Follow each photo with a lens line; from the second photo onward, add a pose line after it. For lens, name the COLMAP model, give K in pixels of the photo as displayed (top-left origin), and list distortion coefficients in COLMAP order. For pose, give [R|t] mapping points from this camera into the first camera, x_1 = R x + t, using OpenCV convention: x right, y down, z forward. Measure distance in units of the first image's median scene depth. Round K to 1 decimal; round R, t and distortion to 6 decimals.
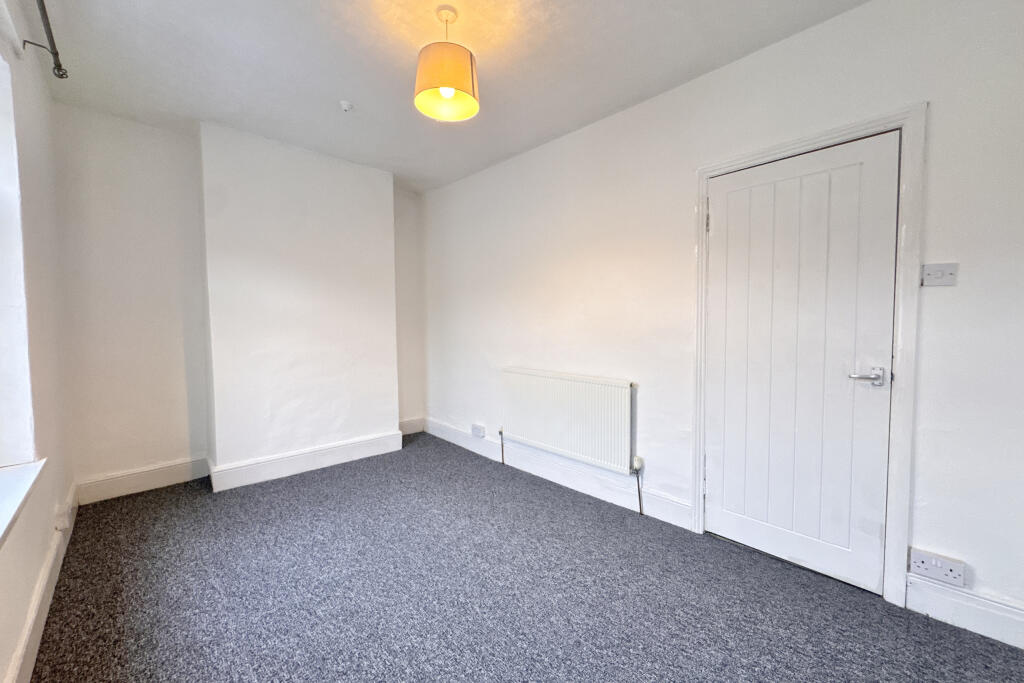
lens RADIAL K [[407.2, 0, 511.4], [0, 407.2, 340.2], [0, 0, 1]] dist [-0.002079, -0.000114]
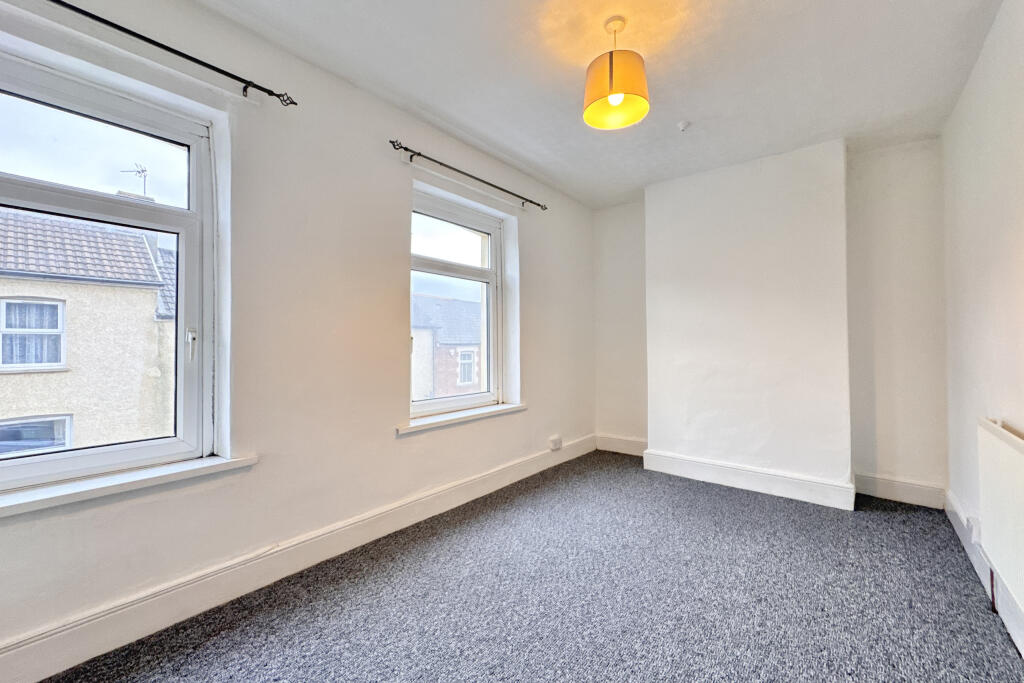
lens RADIAL K [[407.2, 0, 511.4], [0, 407.2, 340.2], [0, 0, 1]] dist [-0.002079, -0.000114]
pose [[0.115642, -0.009195, -0.993248, 0.496719], [-0.042588, 0.998992, -0.014206, 0.004328], [0.992378, 0.043943, 0.115133, 0.410503]]
